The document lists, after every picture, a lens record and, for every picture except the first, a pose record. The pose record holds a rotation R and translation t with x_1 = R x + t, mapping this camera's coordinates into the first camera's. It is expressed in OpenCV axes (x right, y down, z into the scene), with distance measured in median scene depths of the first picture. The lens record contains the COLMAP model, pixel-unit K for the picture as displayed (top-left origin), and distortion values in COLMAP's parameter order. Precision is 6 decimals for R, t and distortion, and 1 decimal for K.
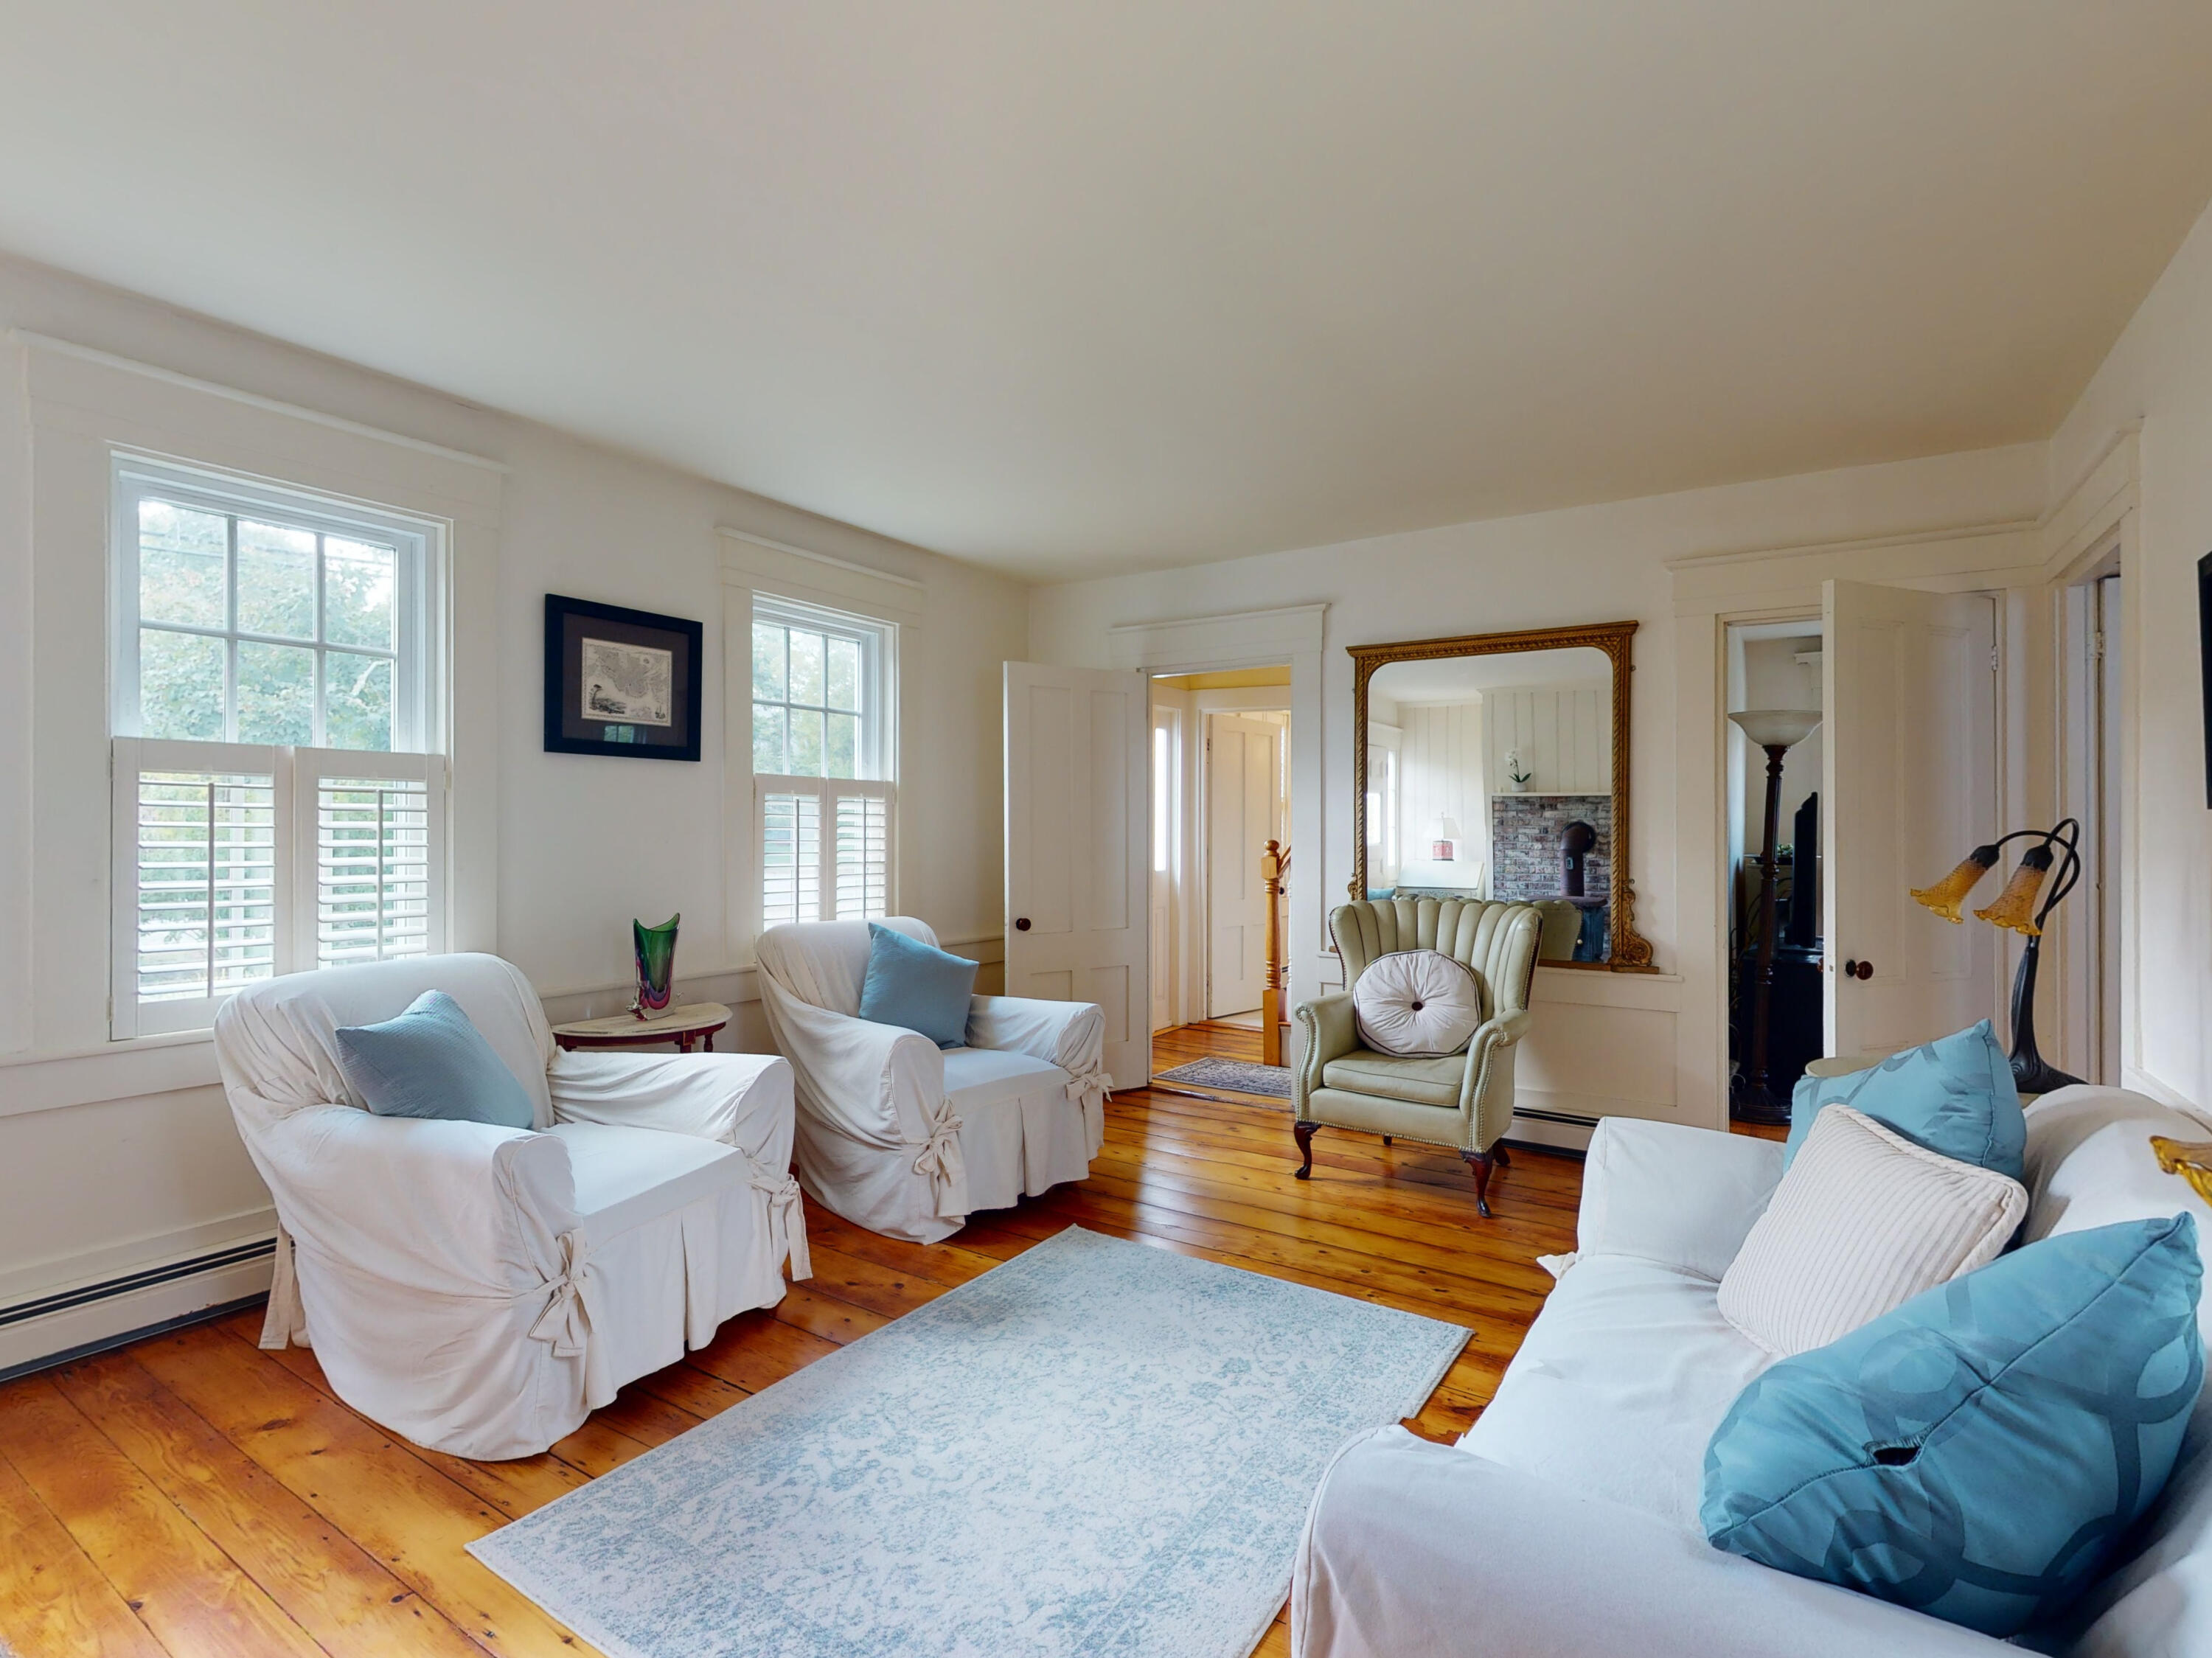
lens RADIAL K [[1081.3, 0, 1110.4], [0, 1081.3, 835.4], [0, 0, 1]] dist [-0.000148, 0.001867]
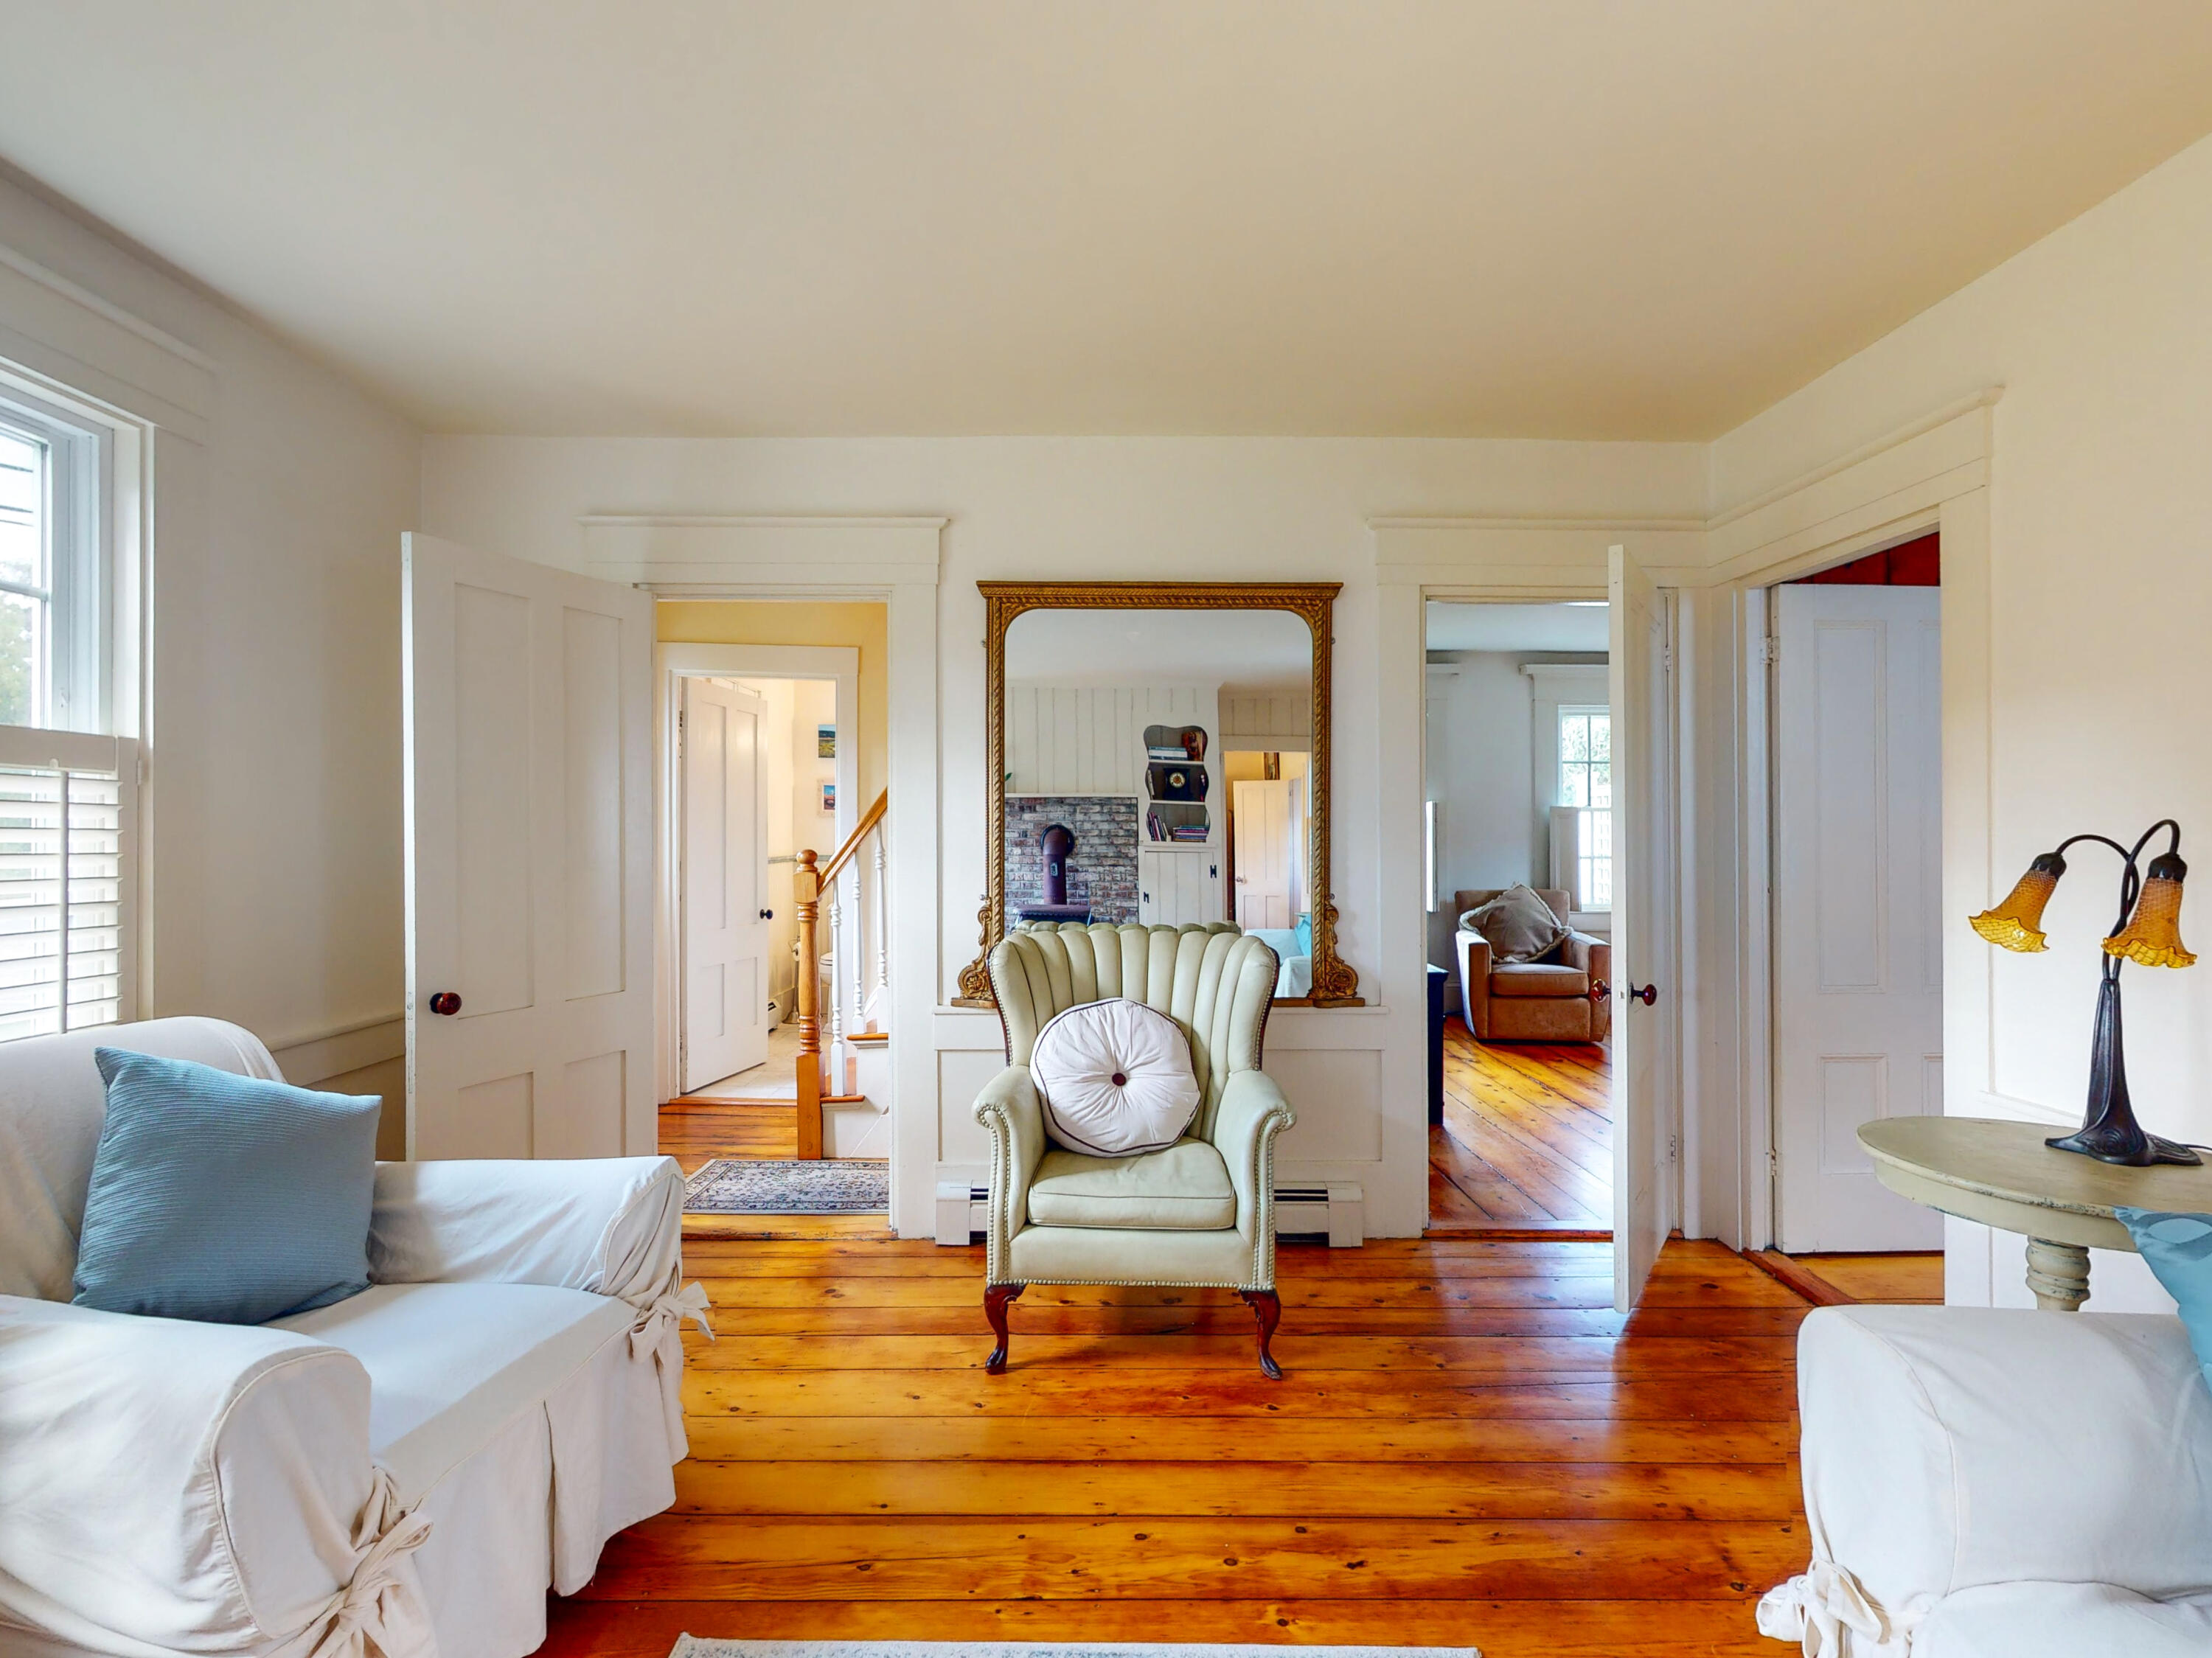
lens RADIAL K [[1081.3, 0, 1105.9], [0, 1081.3, 830.6], [0, 0, 1]] dist [-0.000148, 0.001867]
pose [[0.836127, 0.000847, 0.548536, -0.120531], [0.003299, 0.999973, -0.006573, -0.003438], [-0.548526, 0.007305, 0.836101, 0.403063]]
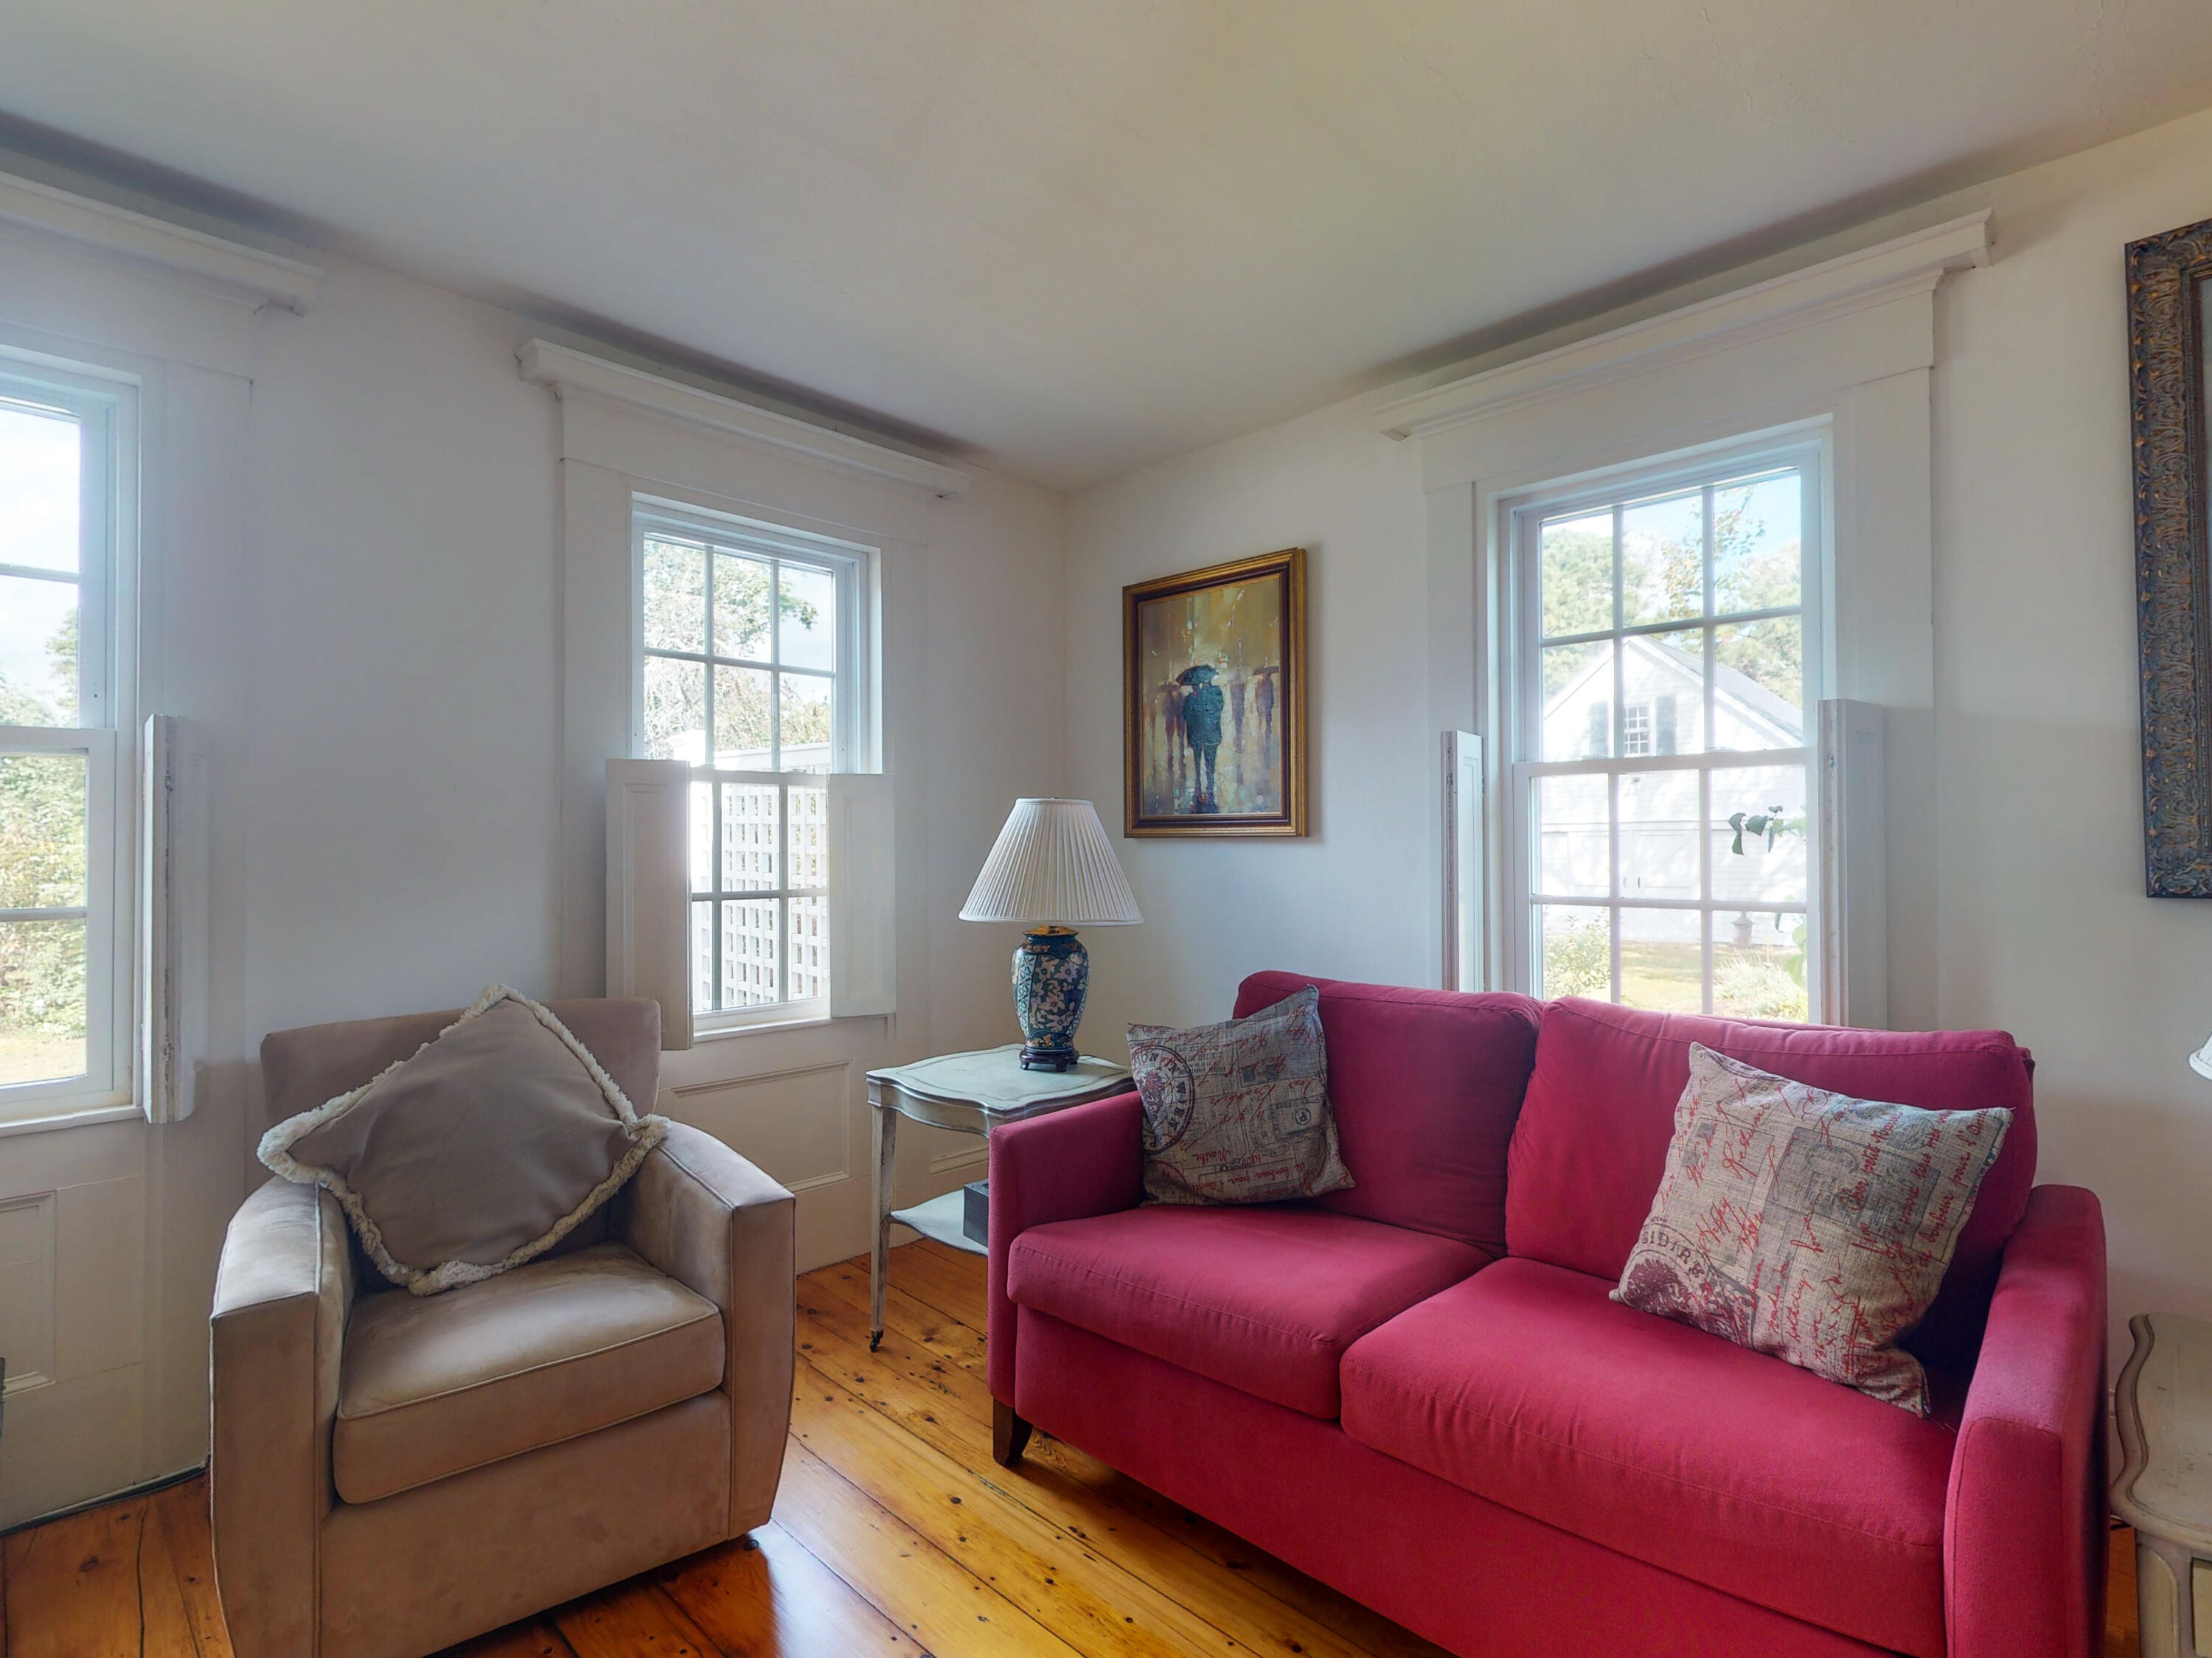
lens RADIAL K [[1081.3, 0, 1114.4], [0, 1081.3, 831.5], [0, 0, 1]] dist [-0.000148, 0.001867]
pose [[0.190973, 0.007676, 0.981565, 0.937262], [0.008793, 0.999916, -0.009530, -0.001057], [-0.981556, 0.010451, 0.190890, 1.100720]]
